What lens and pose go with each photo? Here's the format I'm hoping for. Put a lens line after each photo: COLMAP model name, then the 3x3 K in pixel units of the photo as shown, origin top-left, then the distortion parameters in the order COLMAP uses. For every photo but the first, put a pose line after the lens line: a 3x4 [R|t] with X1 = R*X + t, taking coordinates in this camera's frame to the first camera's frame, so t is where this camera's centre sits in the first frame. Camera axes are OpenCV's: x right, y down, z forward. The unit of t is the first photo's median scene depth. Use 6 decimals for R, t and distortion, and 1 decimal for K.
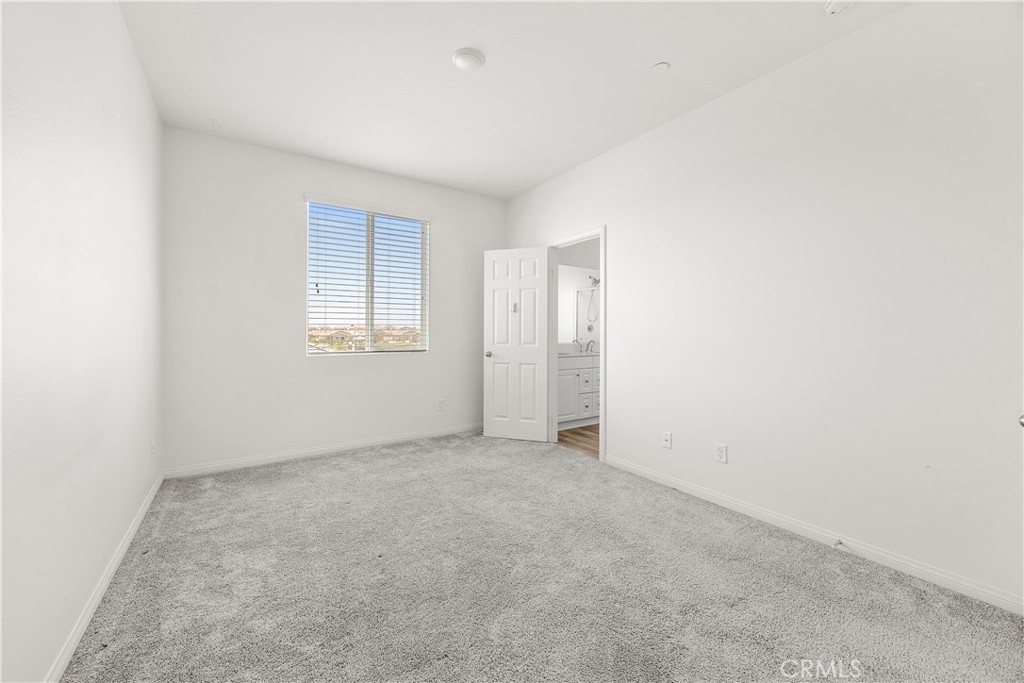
lens RADIAL K [[400.1, 0, 507.7], [0, 400.1, 329.3], [0, 0, 1]] dist [-0.002133, -0.000196]
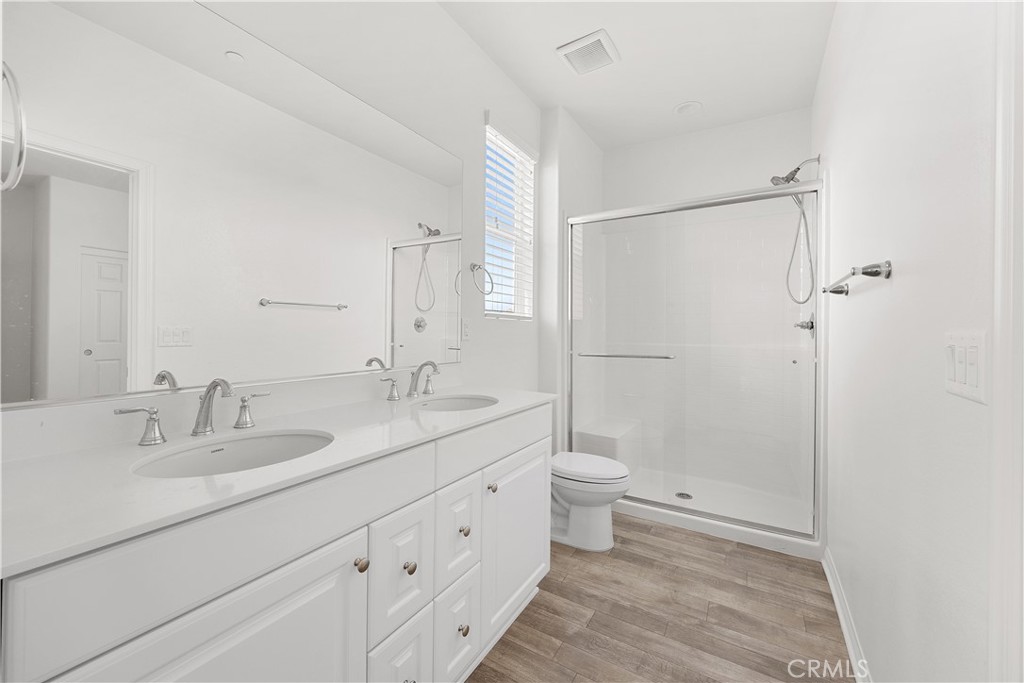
lens RADIAL K [[400.1, 0, 507.7], [0, 400.1, 329.3], [0, 0, 1]] dist [-0.002133, -0.000196]
pose [[0.910468, 0.007862, 0.413506, 0.101639], [-0.007976, 0.999967, -0.001450, 0.003390], [-0.413504, -0.001977, 0.910500, 0.508782]]
